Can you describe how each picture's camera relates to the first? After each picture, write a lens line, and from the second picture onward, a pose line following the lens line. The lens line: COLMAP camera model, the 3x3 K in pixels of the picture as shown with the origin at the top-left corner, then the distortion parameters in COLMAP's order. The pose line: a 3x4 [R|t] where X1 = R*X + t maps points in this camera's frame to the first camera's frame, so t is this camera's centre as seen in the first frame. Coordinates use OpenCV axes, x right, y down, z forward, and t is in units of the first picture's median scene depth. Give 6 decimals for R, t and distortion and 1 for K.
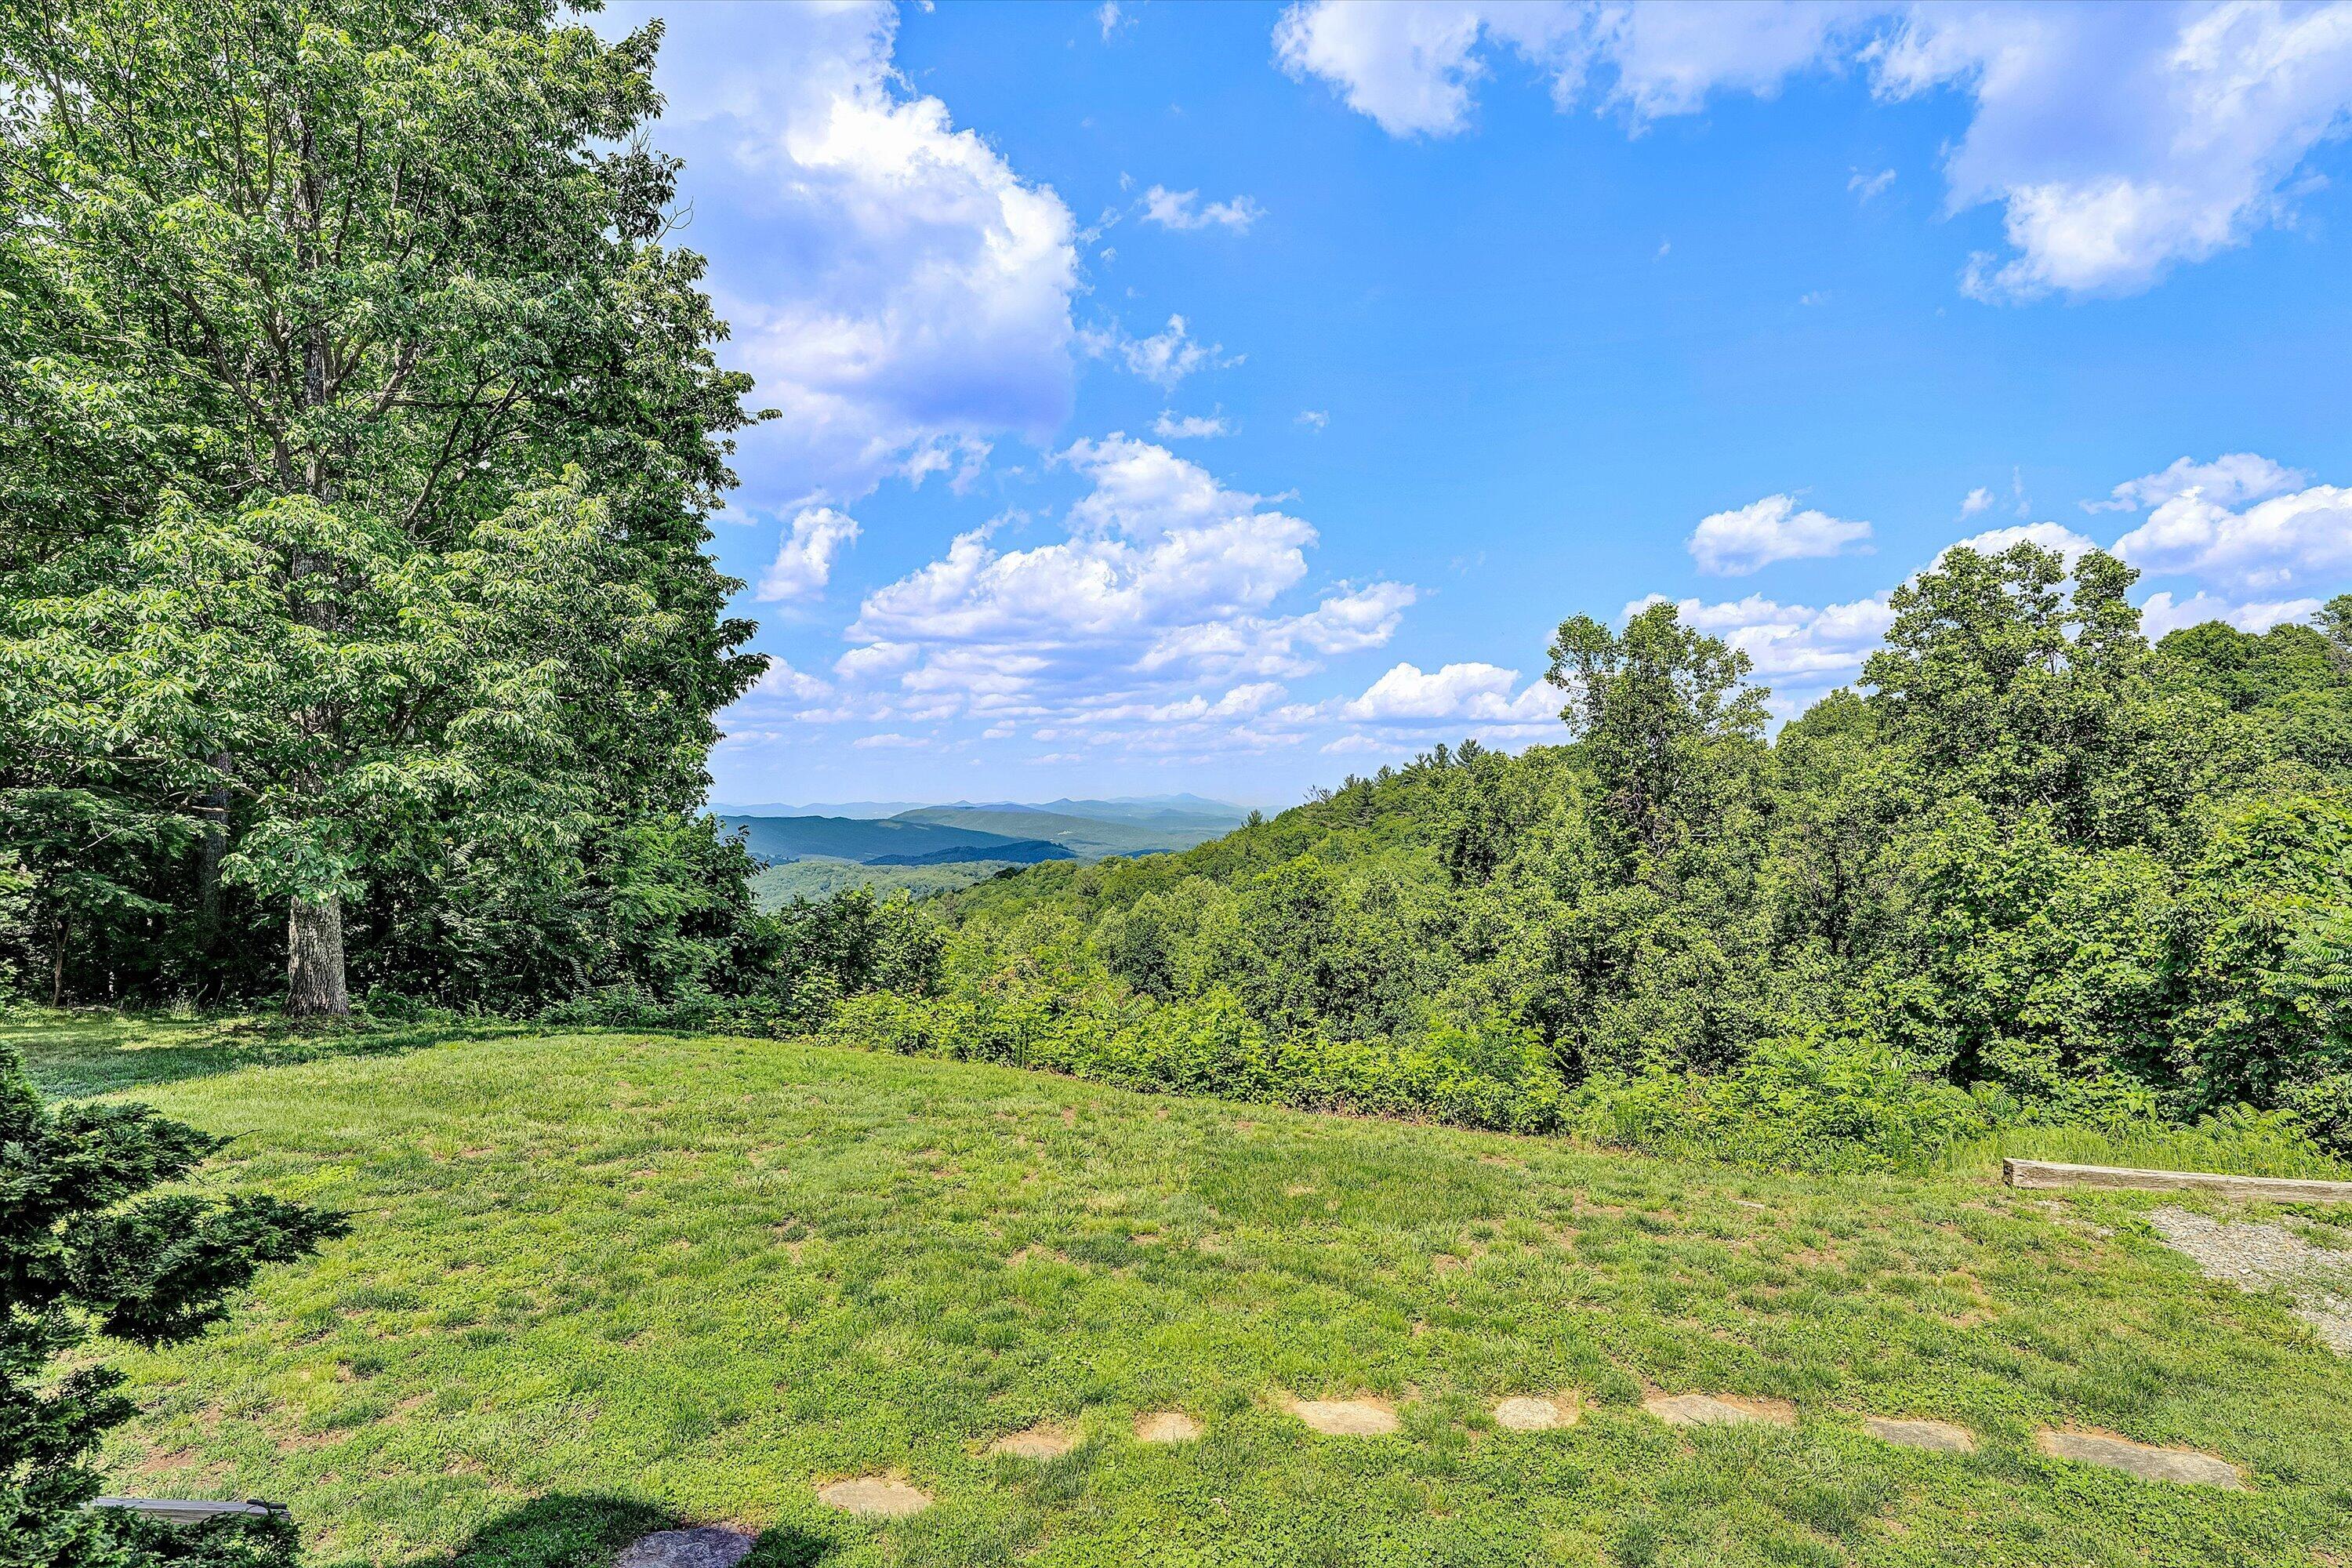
lens RADIAL K [[1191.4, 0, 1176.0], [0, 1191.4, 784.0], [0, 0, 1]] dist [0.002735, 0.000319]
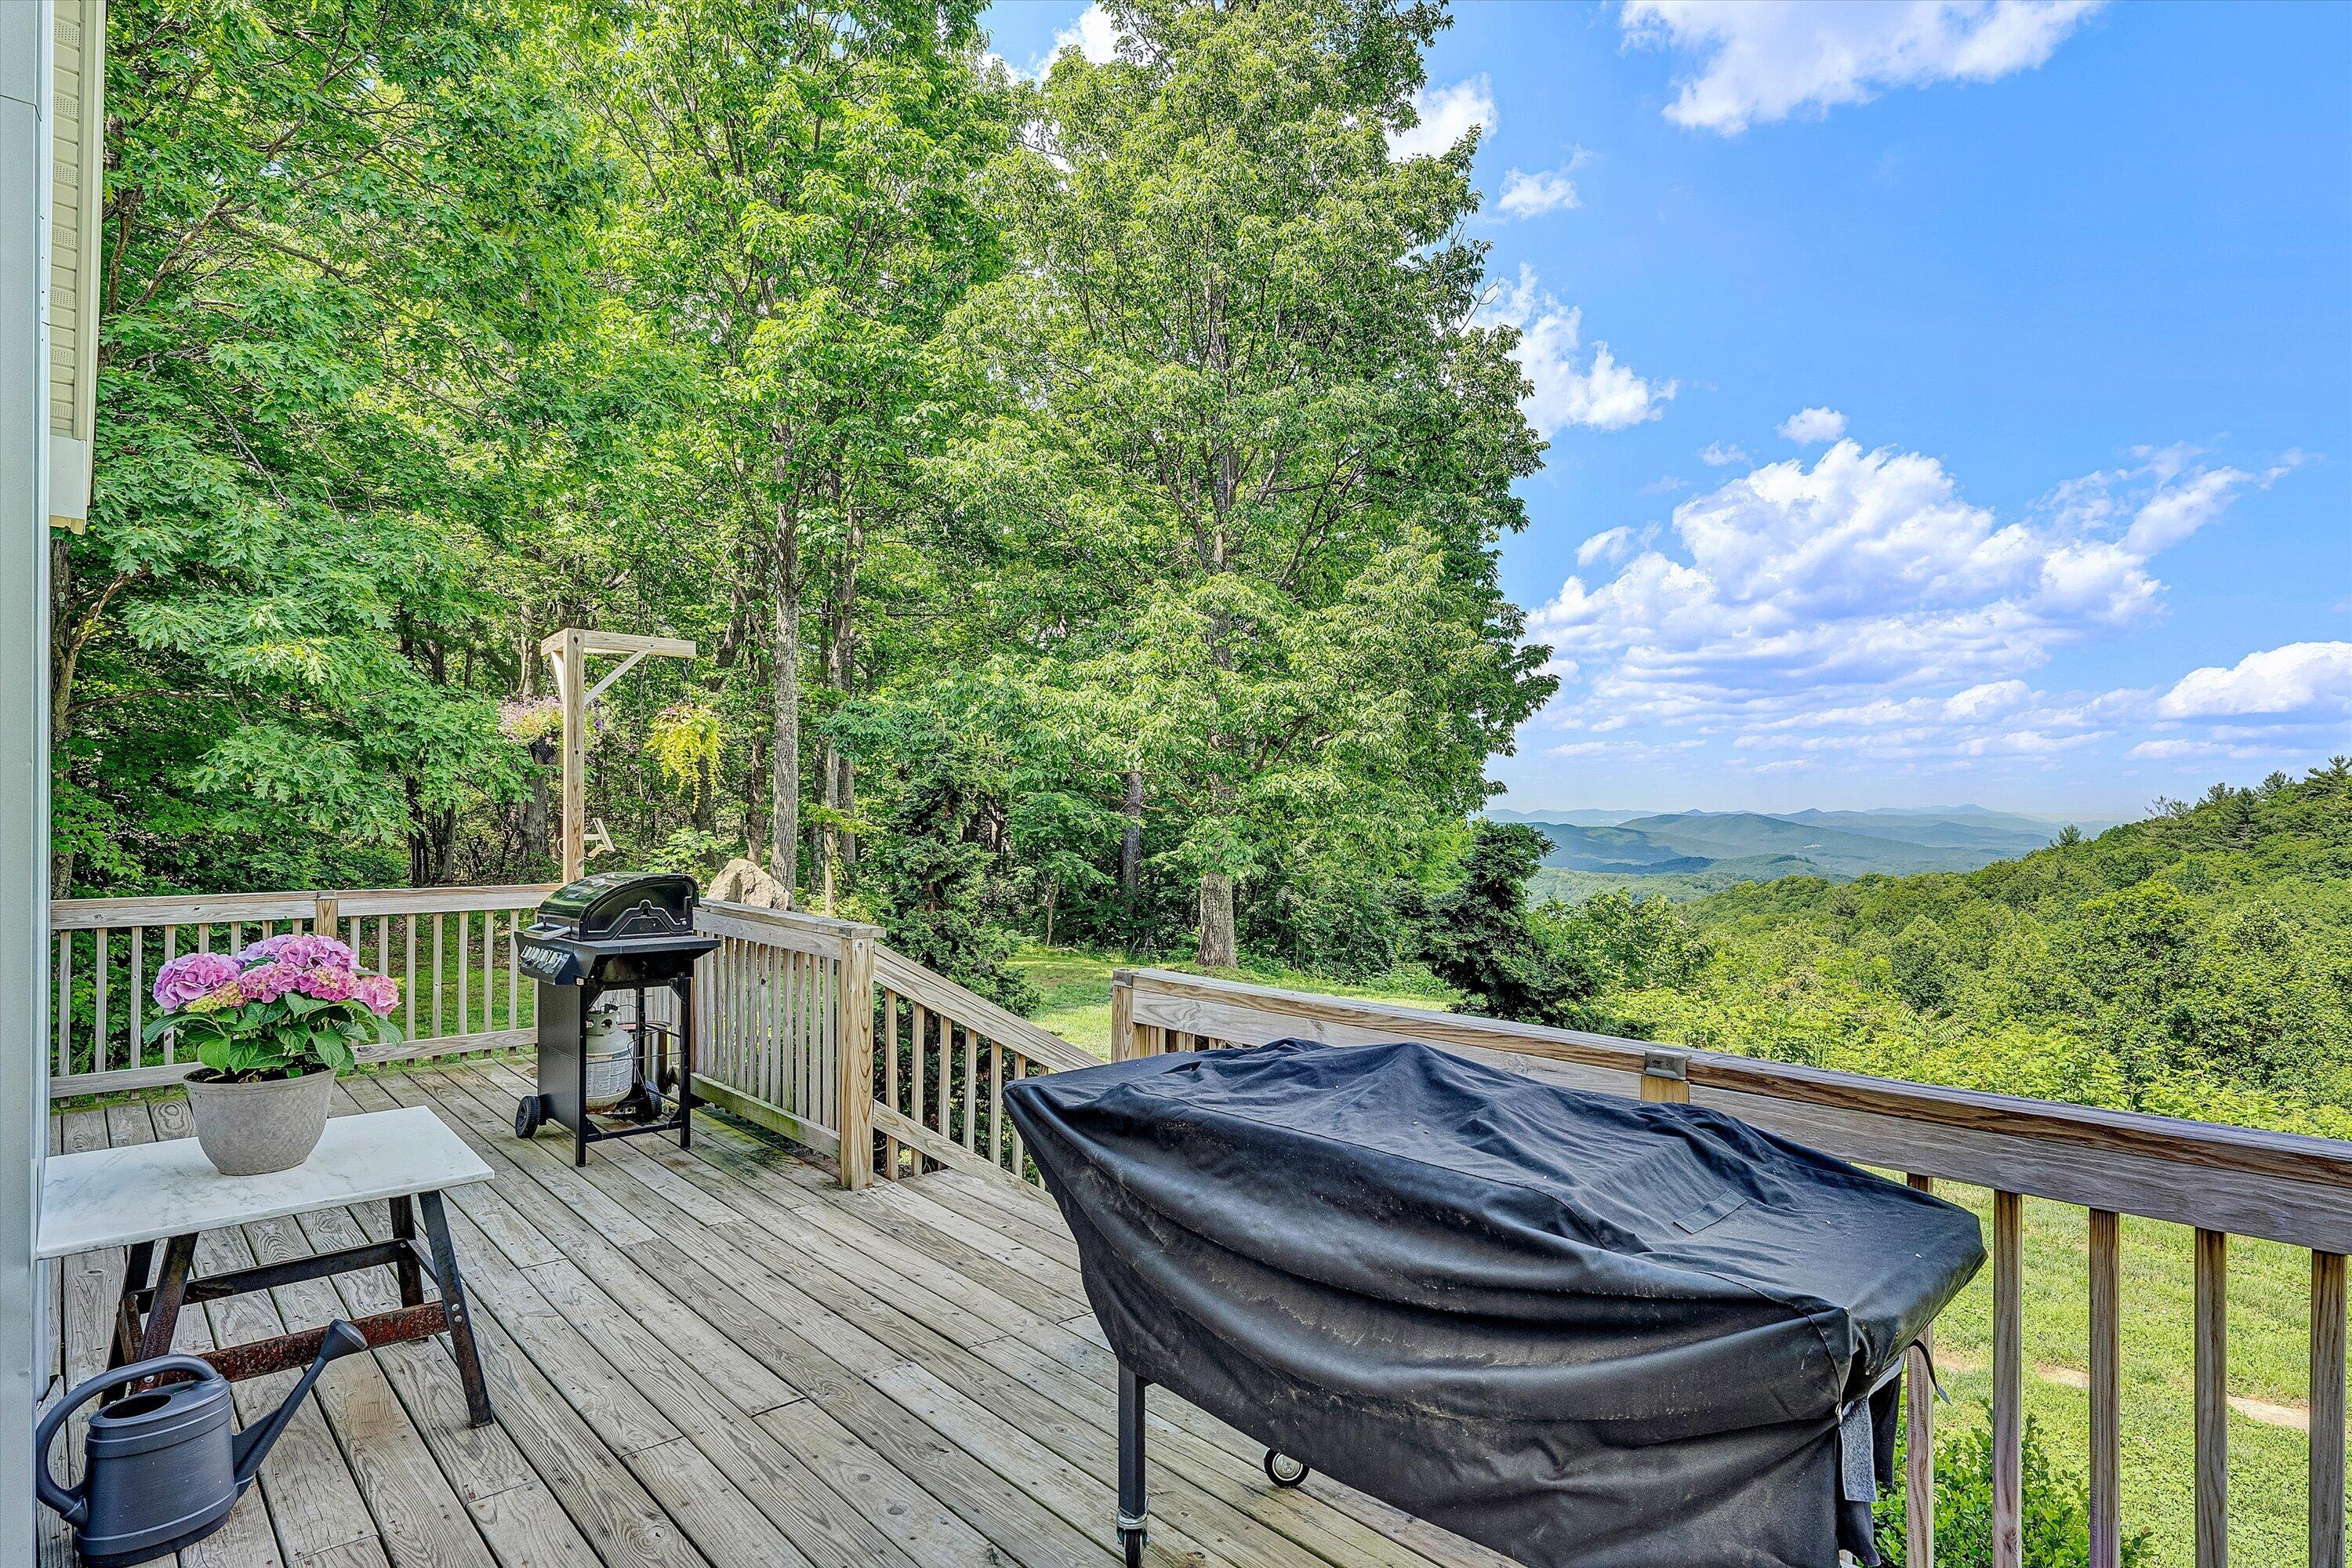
lens RADIAL K [[1225.8, 0, 1178.1], [0, 1225.8, 812.4], [0, 0, 1]] dist [0.001854, -0.000803]
pose [[0.853545, 0.015813, -0.520779, -0.055579], [-0.006245, 0.999778, 0.020122, -0.002321], [0.520982, -0.013923, 0.853454, -0.170345]]
